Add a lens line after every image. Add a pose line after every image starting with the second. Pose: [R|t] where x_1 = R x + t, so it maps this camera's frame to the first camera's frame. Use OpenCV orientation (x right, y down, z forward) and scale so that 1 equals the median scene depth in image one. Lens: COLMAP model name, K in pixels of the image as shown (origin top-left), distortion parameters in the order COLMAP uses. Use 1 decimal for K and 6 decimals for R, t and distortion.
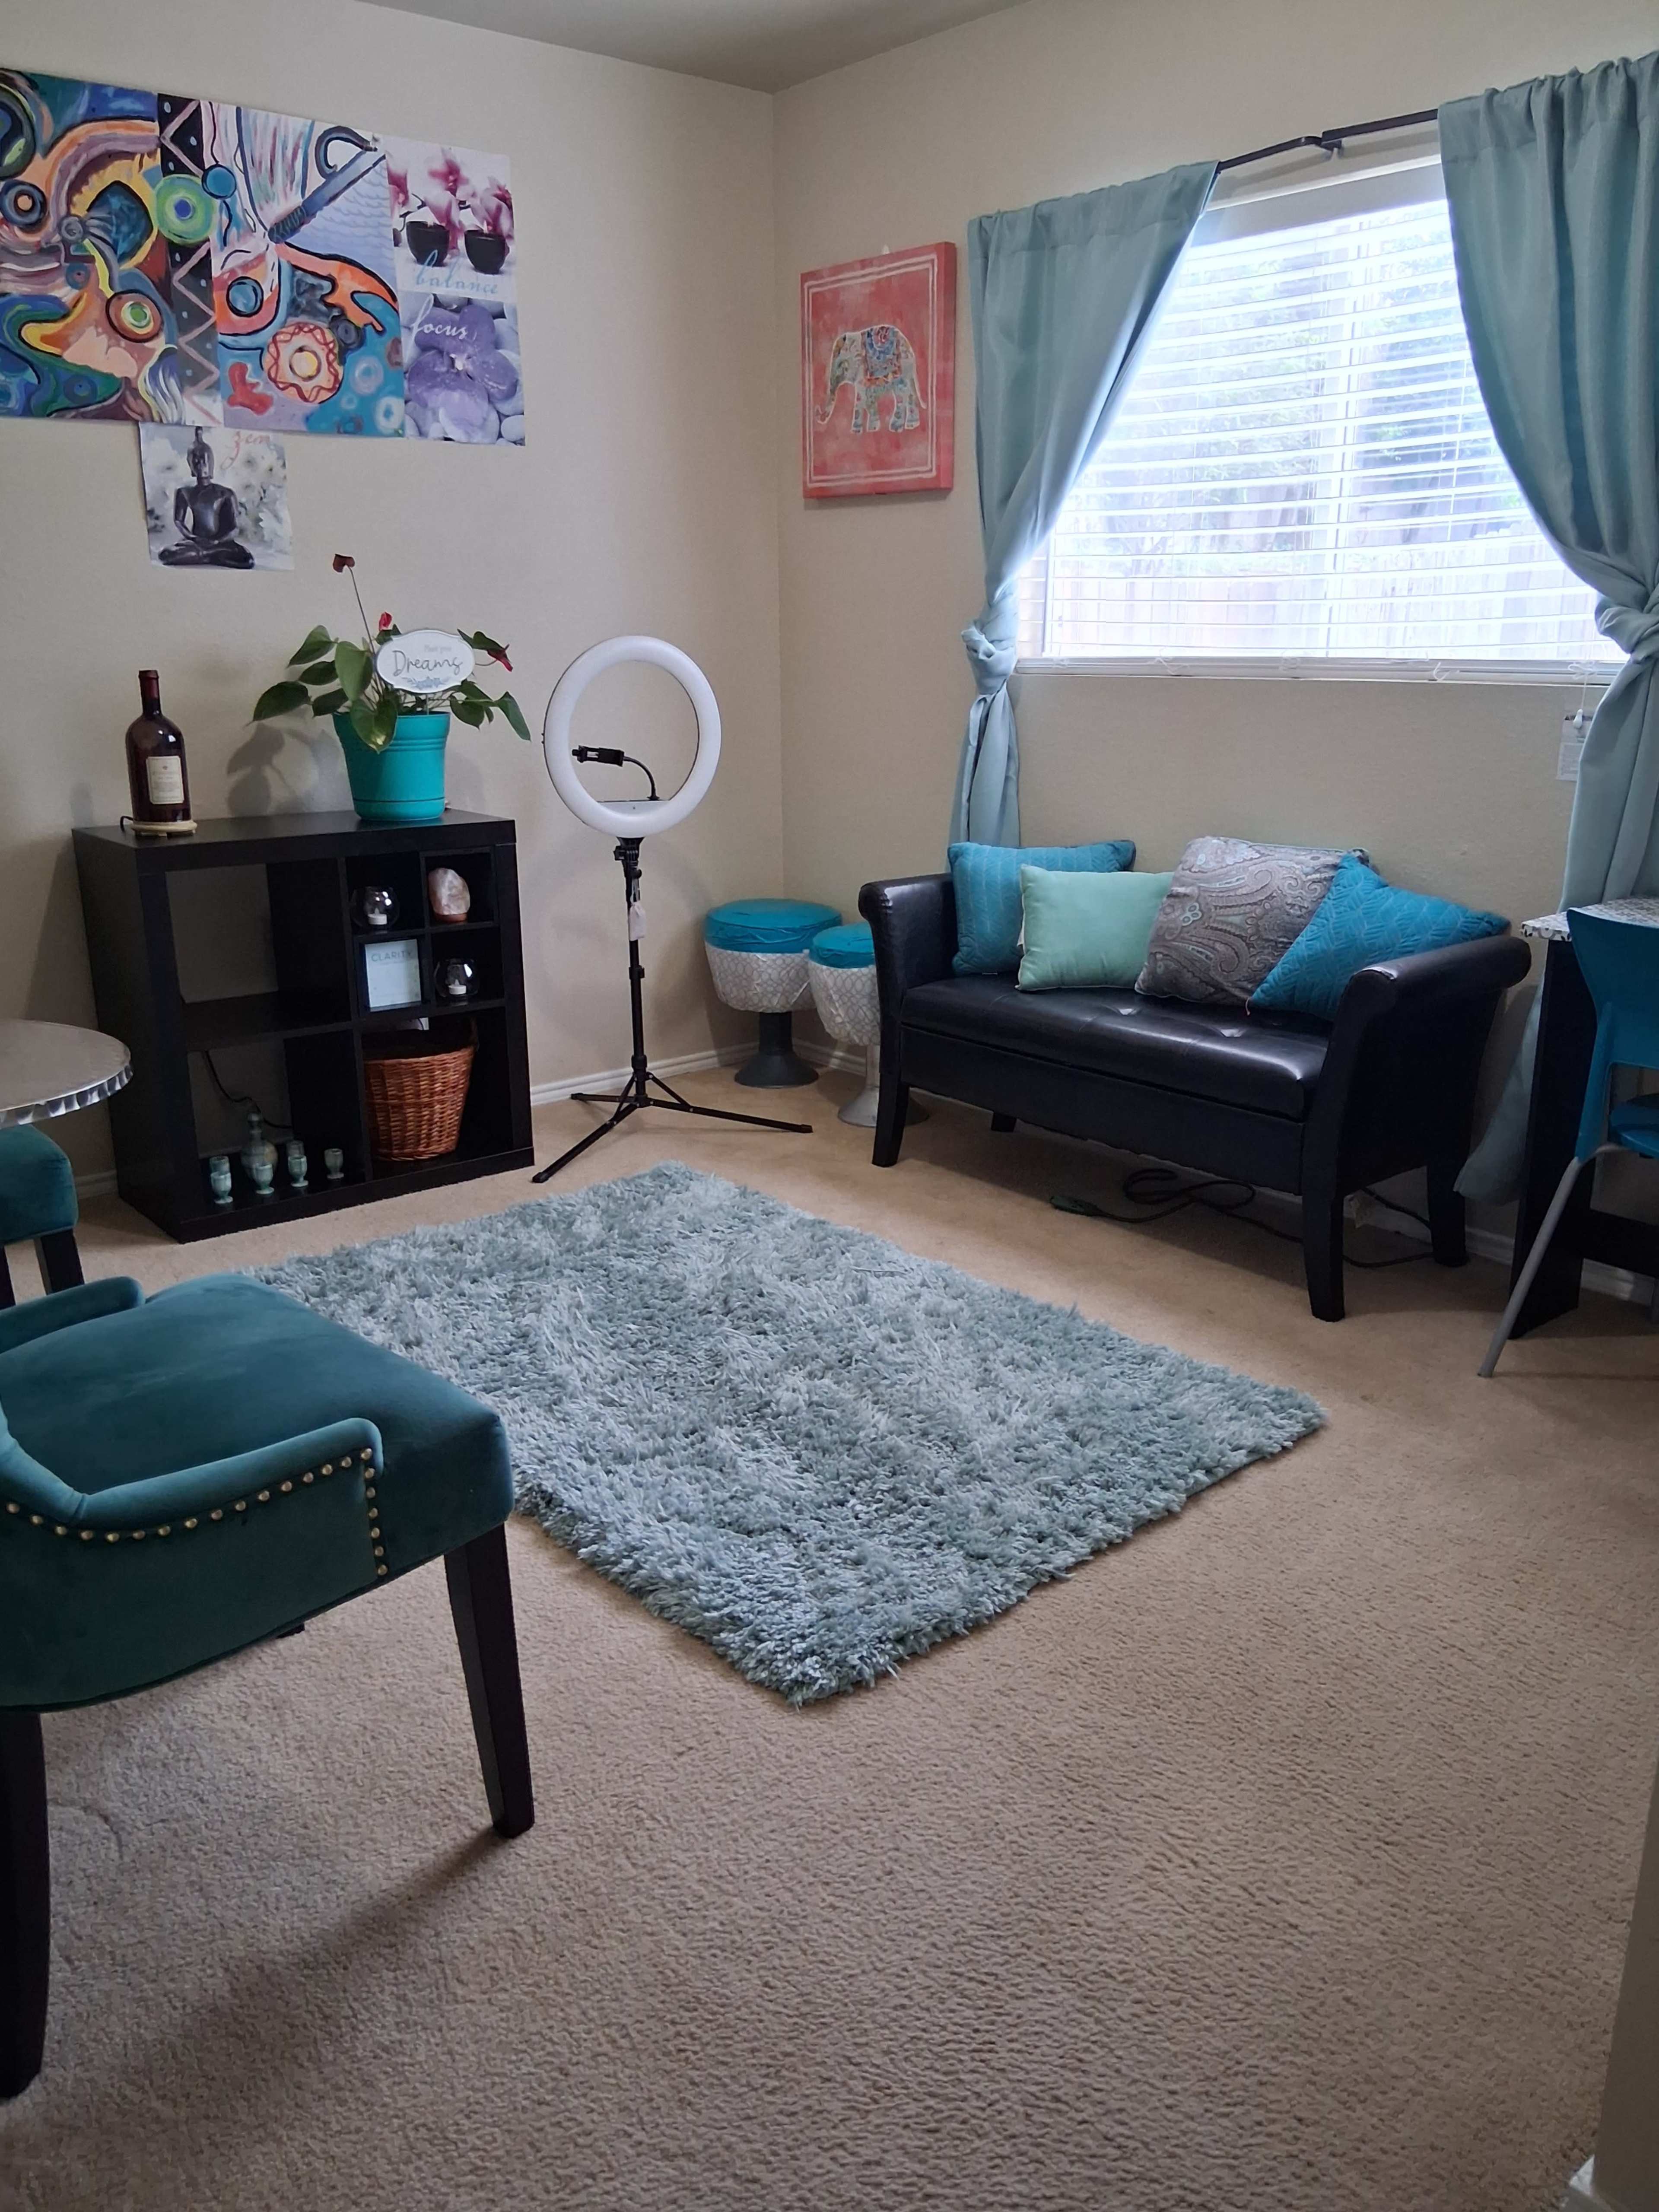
lens RADIAL K [[1675.5, 0, 829.5], [0, 1675.5, 1106.0], [0, 0, 1]] dist [0.134306, -0.242384]
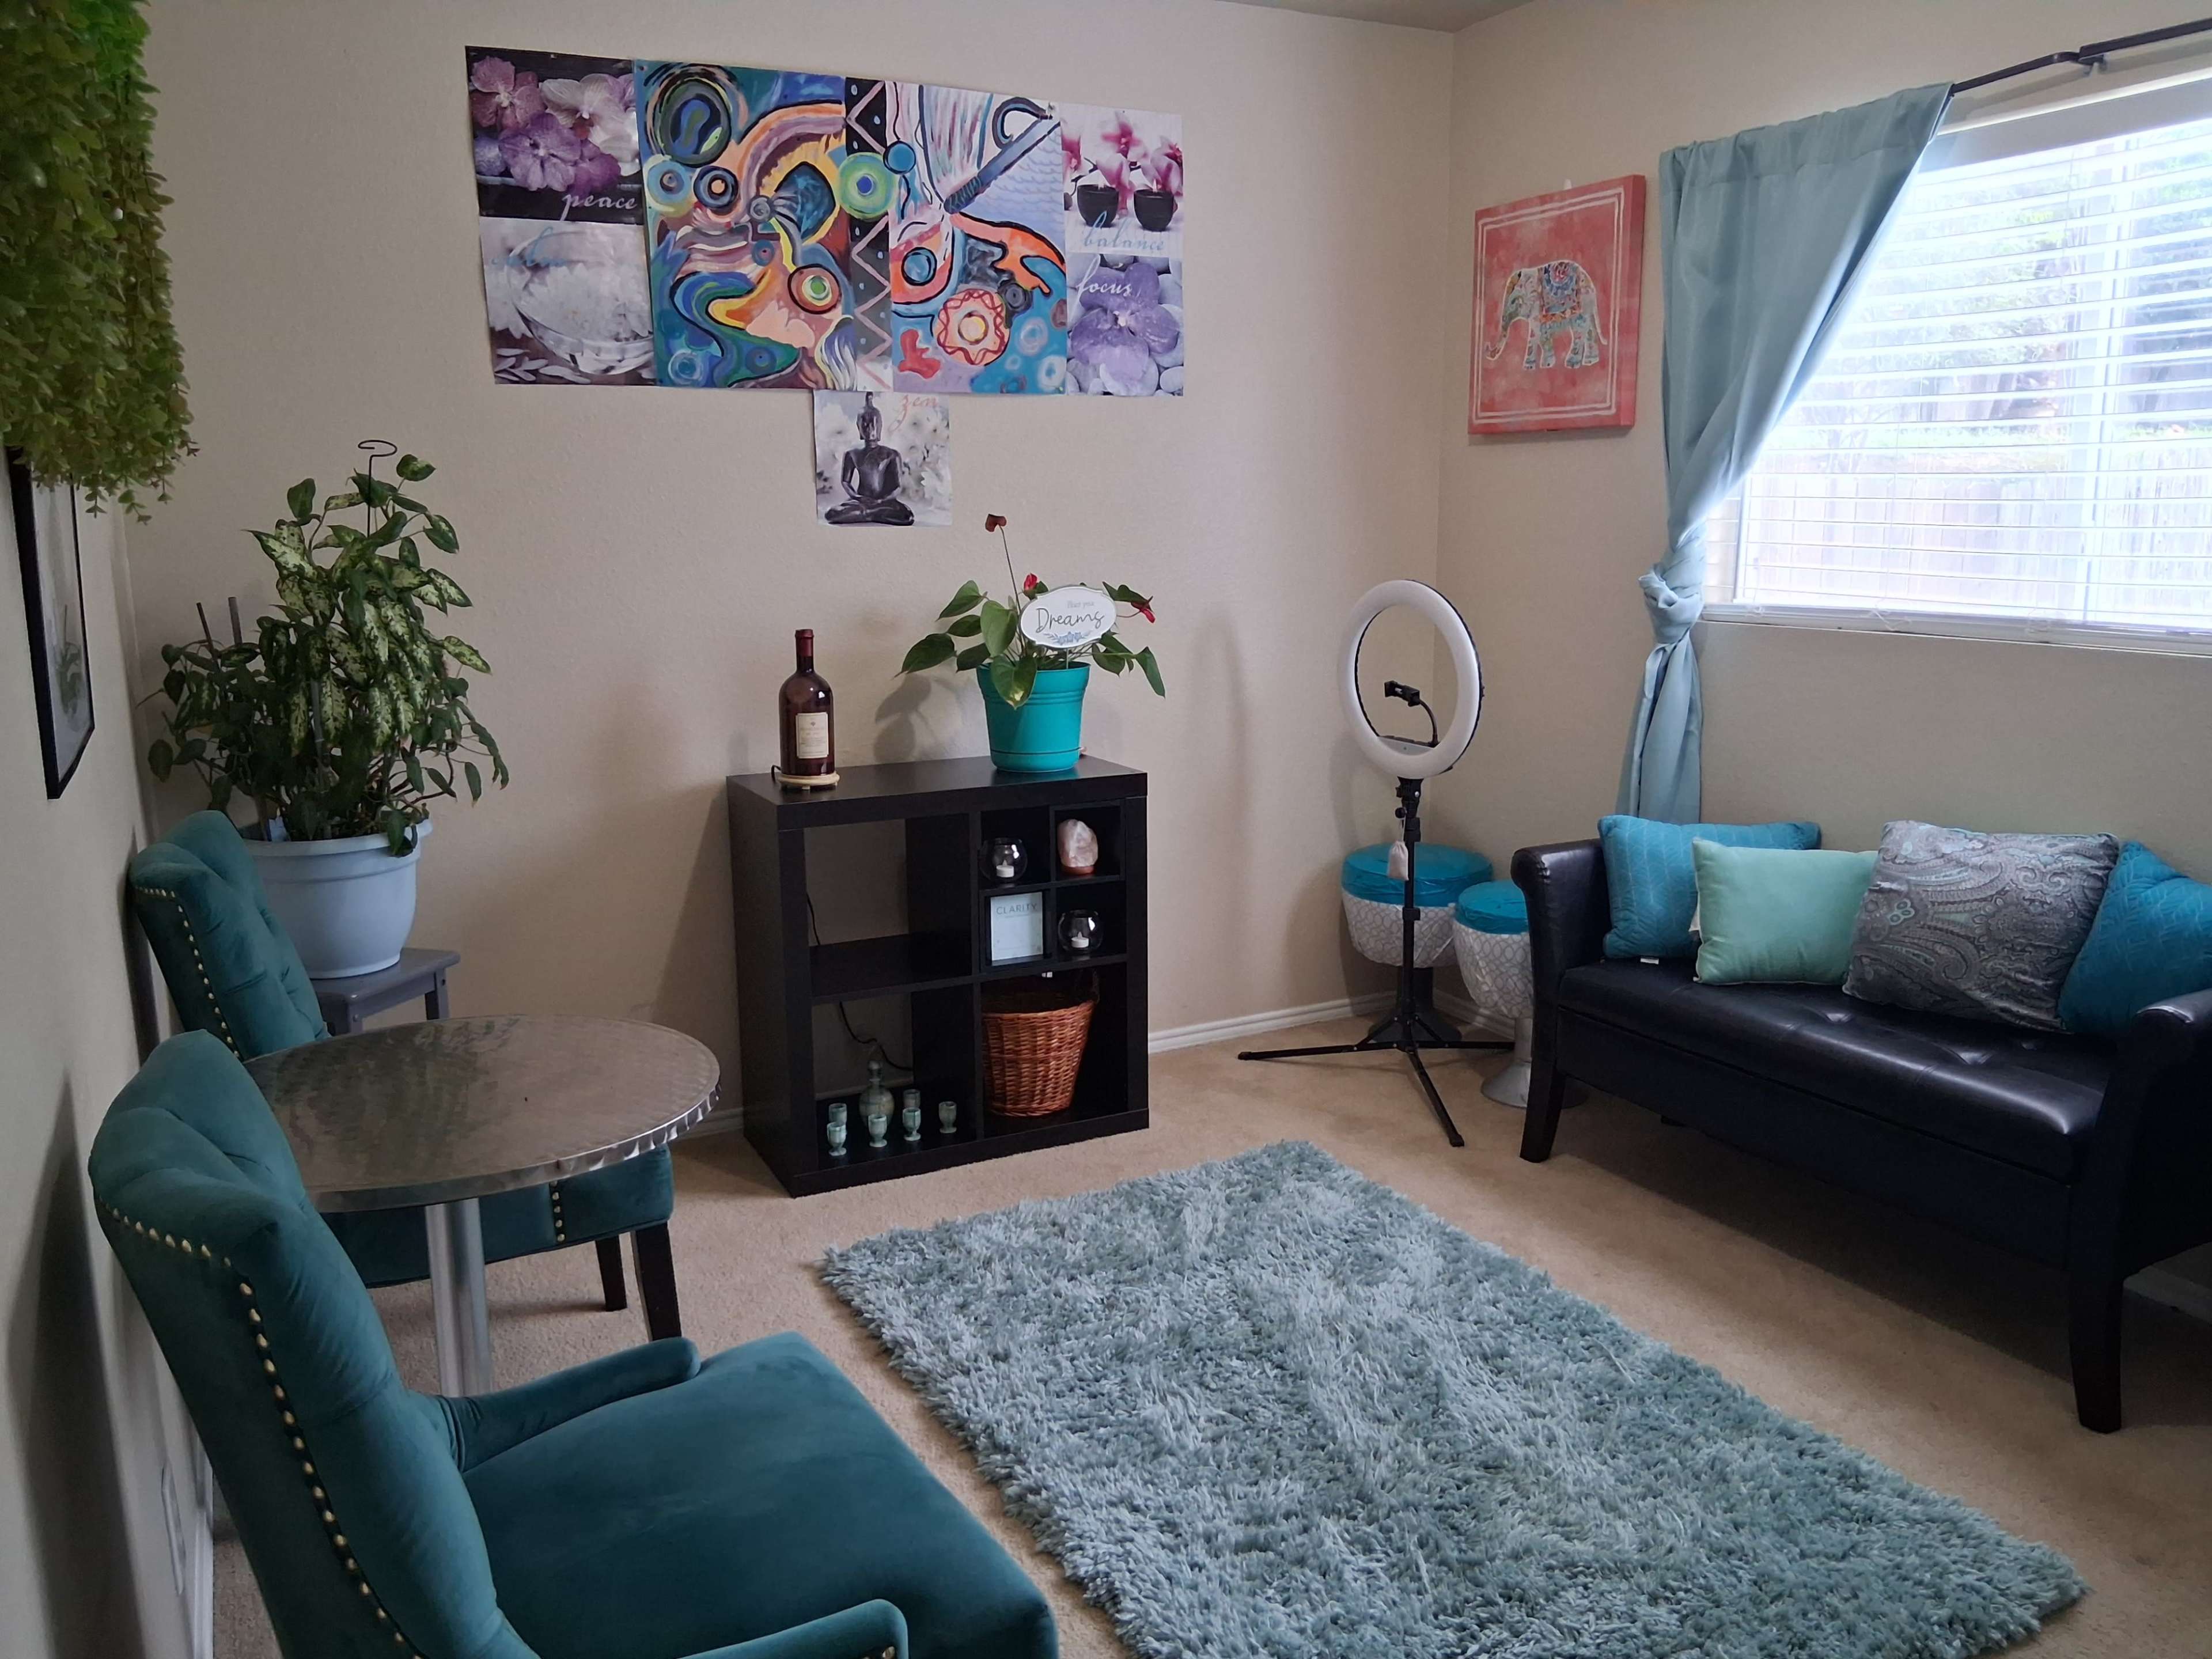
lens RADIAL K [[1675.5, 0, 1103.7], [0, 1675.5, 820.1], [0, 0, 1]] dist [0.134306, -0.242384]
pose [[0.974582, 0.034085, -0.221424, 0.003709], [-0.055142, 0.994448, -0.089622, -0.054623], [0.217140, 0.099554, 0.971051, 0.060645]]
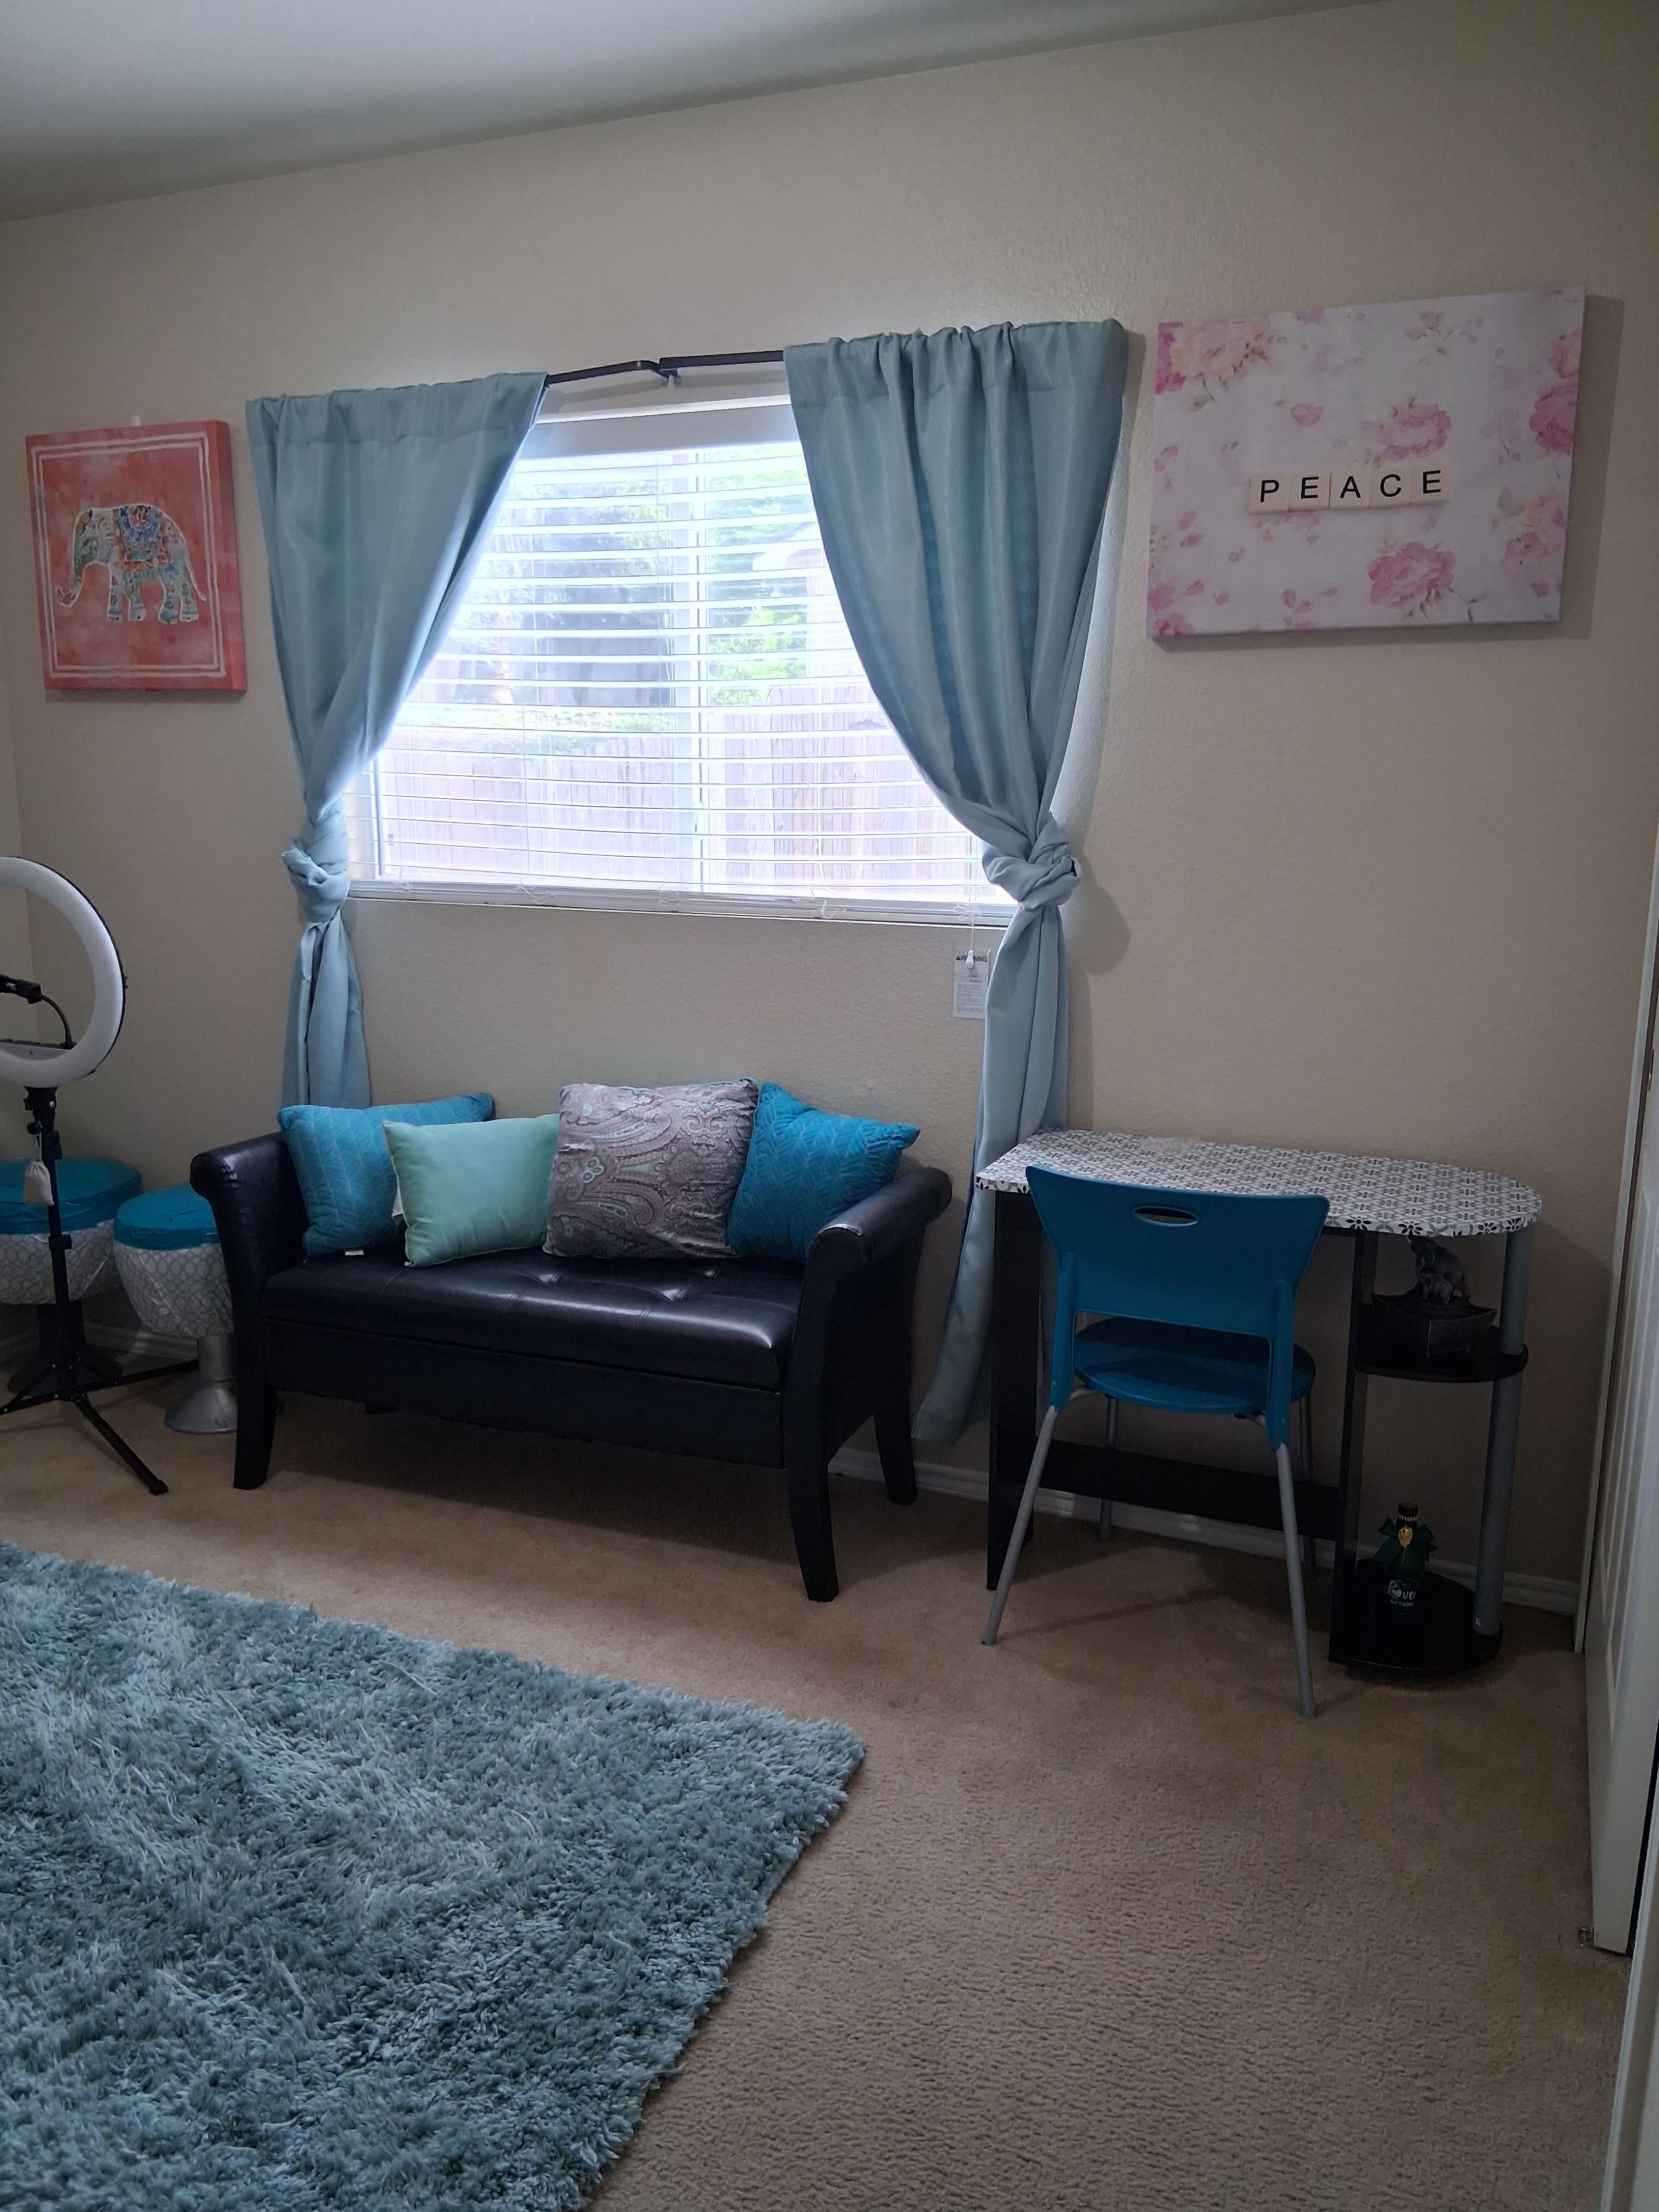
lens RADIAL K [[1687.9, 0, 850.5], [0, 1687.9, 1116.8], [0, 0, 1]] dist [0.128165, -0.234320]
pose [[0.891839, -0.080791, 0.445079, -0.067133], [0.115187, 0.992048, -0.050731, -0.072675], [-0.437441, 0.096511, 0.894053, 0.107943]]
